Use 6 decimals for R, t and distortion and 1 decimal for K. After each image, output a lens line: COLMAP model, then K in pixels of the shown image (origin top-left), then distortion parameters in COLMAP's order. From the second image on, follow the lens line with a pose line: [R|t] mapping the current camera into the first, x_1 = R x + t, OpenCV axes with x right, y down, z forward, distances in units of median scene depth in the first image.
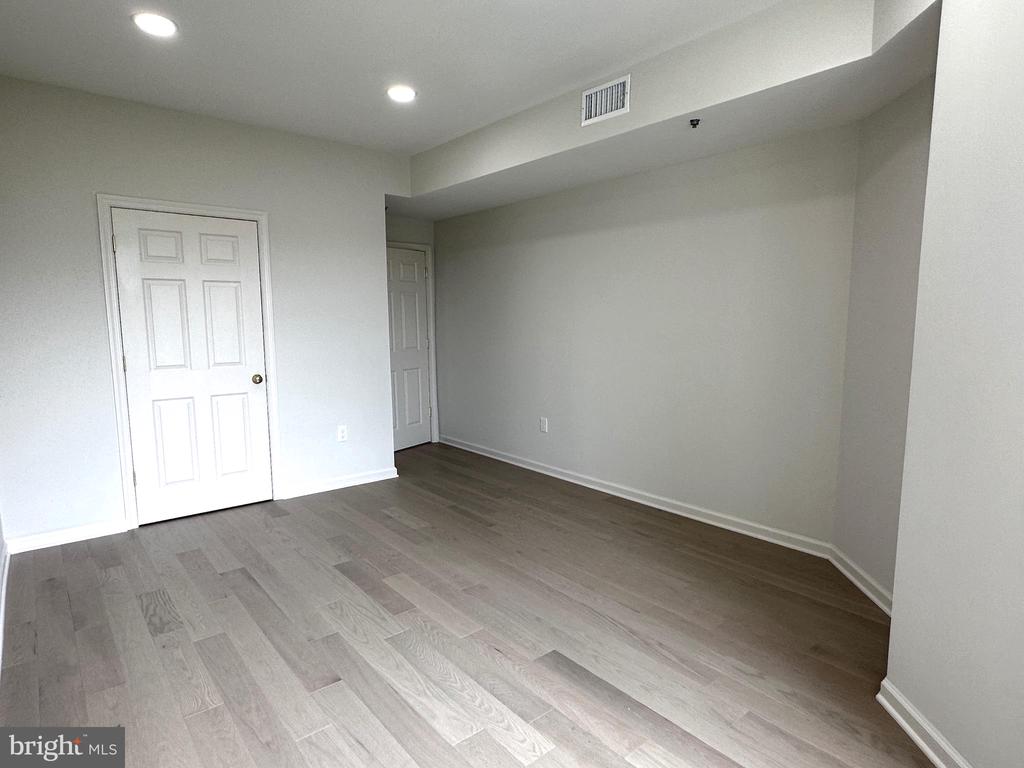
lens RADIAL K [[576.6, 0, 512.0], [0, 576.6, 384.0], [0, 0, 1]] dist [0.004623, 0.000888]
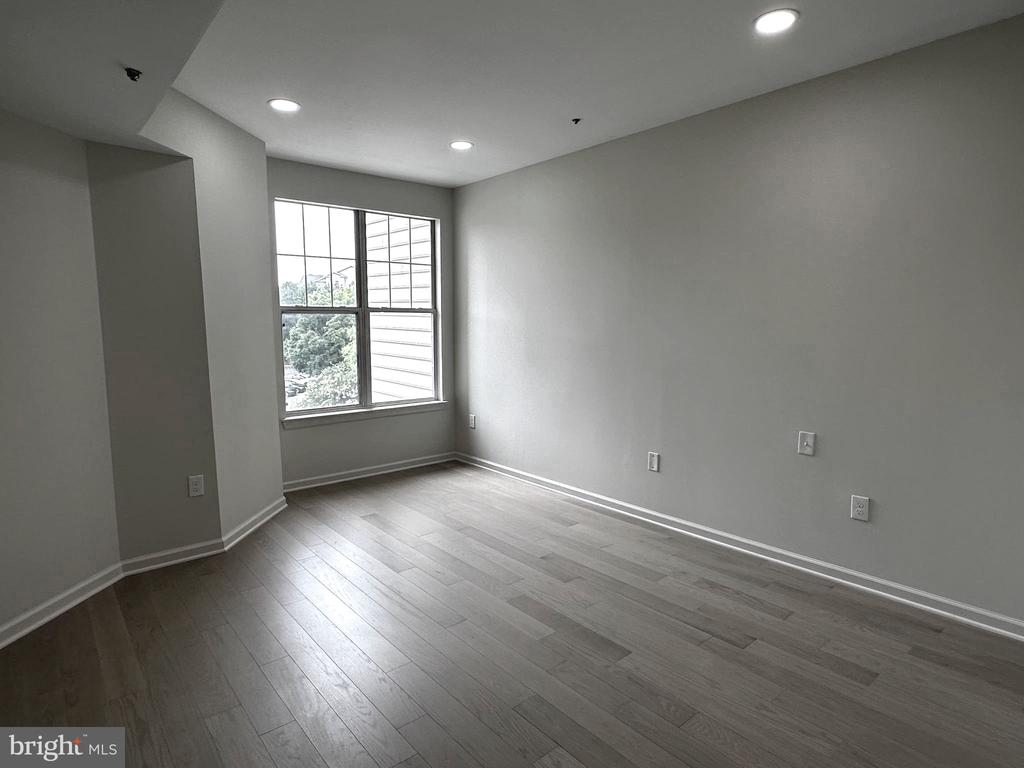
lens RADIAL K [[576.6, 0, 512.0], [0, 576.6, 384.0], [0, 0, 1]] dist [0.004623, 0.000888]
pose [[-0.999945, 0.010304, 0.002189, -0.180298], [0.010533, 0.974513, 0.224083, -0.248593], [0.000176, 0.224094, -0.974568, 1.953808]]
